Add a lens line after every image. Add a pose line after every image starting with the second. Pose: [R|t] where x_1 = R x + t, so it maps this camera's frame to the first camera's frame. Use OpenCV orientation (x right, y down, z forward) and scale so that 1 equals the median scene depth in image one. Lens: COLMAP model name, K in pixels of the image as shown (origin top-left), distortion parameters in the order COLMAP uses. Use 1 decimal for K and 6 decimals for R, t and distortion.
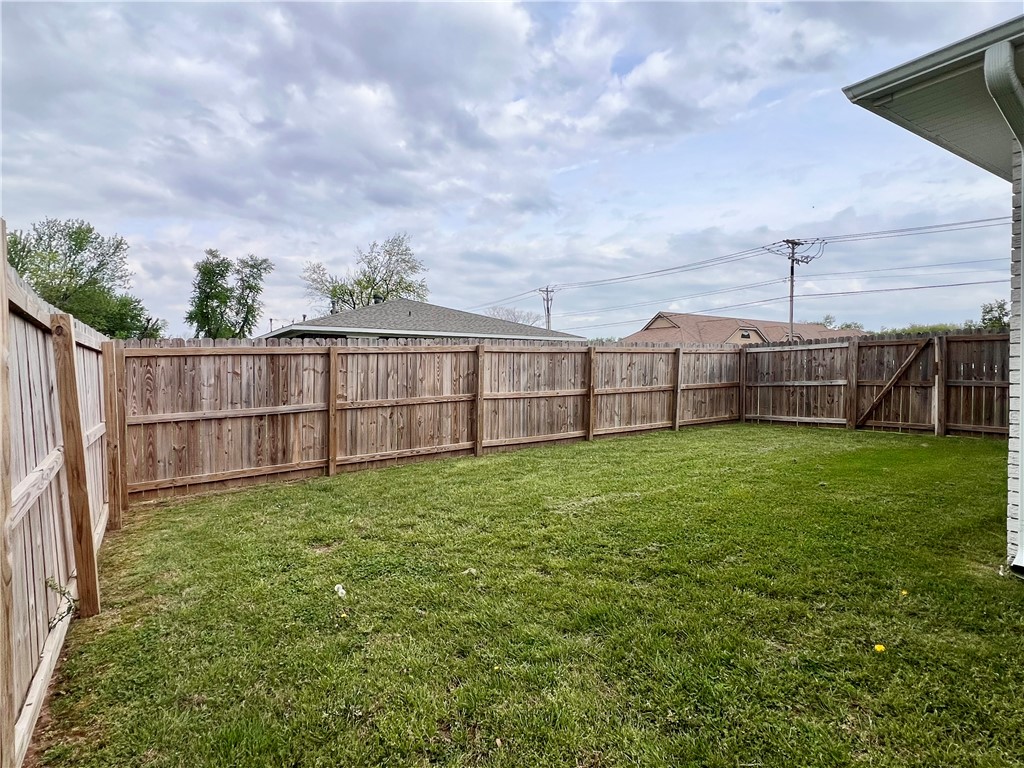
lens RADIAL K [[548.6, 0, 507.1], [0, 548.6, 376.5], [0, 0, 1]] dist [-0.004736, 0.002339]
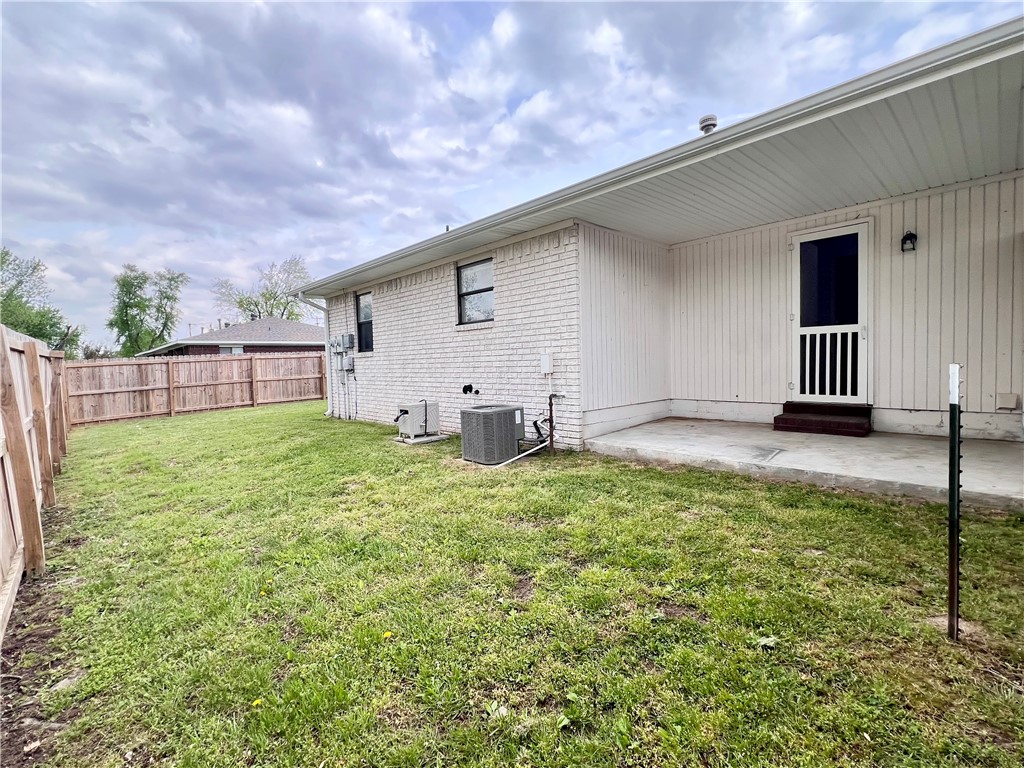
lens RADIAL K [[466.0, 0, 510.1], [0, 466.0, 382.4], [0, 0, 1]] dist [-0.002748, 0.000982]
pose [[0.983808, -0.035153, 0.175745, 0.675938], [0.028812, 0.998843, 0.038503, 0.005344], [-0.176895, -0.032816, 0.983683, -1.067362]]
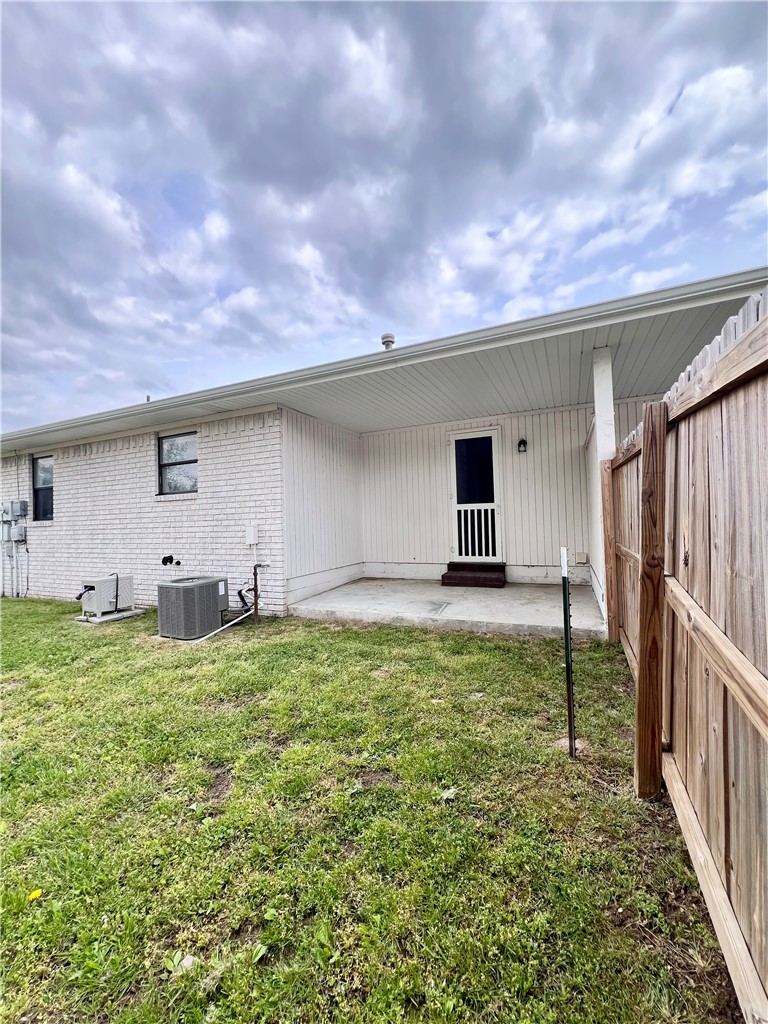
lens RADIAL K [[408.9, 0, 384.4], [0, 408.9, 509.7], [0, 0, 1]] dist [-0.000272, 0.000151]
pose [[0.844684, -0.012163, 0.535126, 0.685675], [0.033453, 0.998987, -0.030099, -0.007482], [-0.534218, 0.043326, 0.844236, -1.049064]]
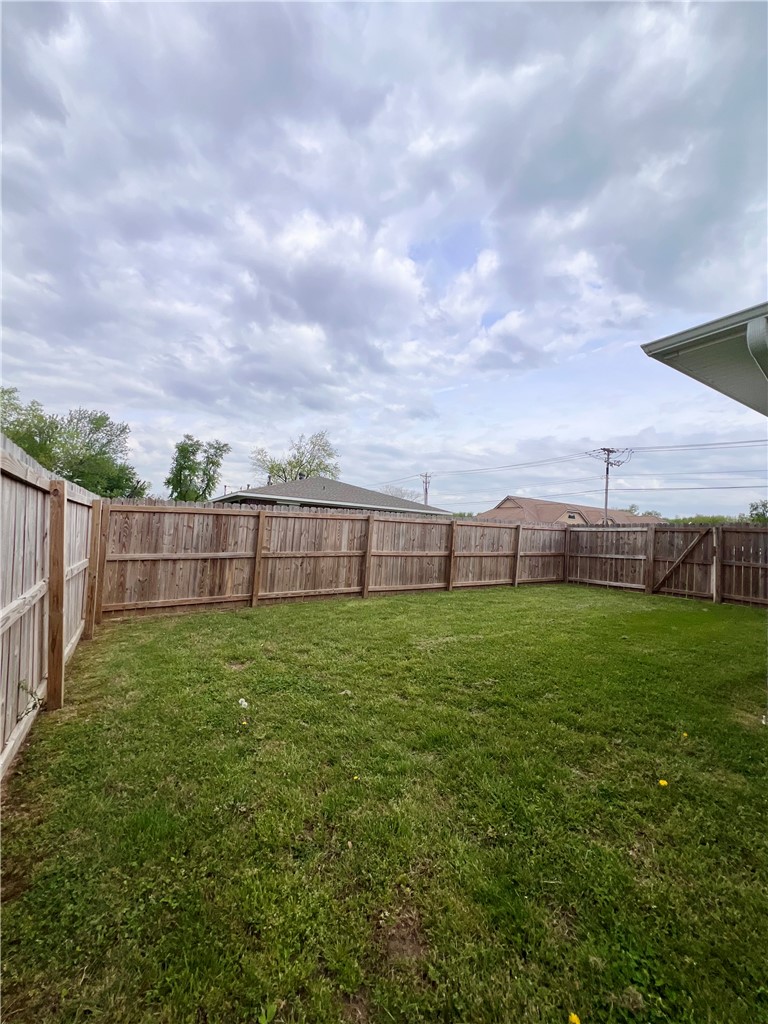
lens RADIAL K [[402.5, 0, 385.6], [0, 402.5, 507.3], [0, 0, 1]] dist [-0.003875, 0.000474]
pose [[0.998232, 0.053660, -0.025564, 0.012247], [-0.055364, 0.995909, -0.071410, -0.008596], [0.021627, 0.072699, 0.997119, 0.009670]]
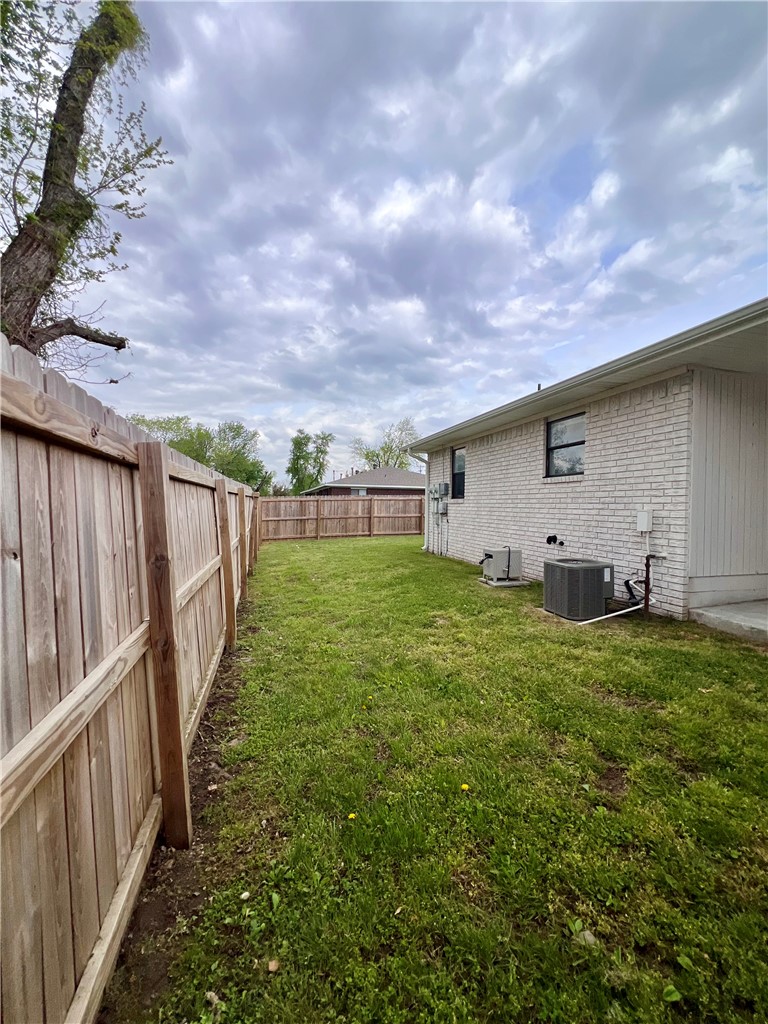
lens RADIAL K [[408.9, 0, 389.2], [0, 408.9, 509.4], [0, 0, 1]] dist [-0.000272, 0.000151]
pose [[0.959412, 0.016744, -0.281512, 0.671166], [-0.016203, 0.999860, 0.004250, -0.007343], [0.281543, 0.000484, 0.959548, -1.043393]]
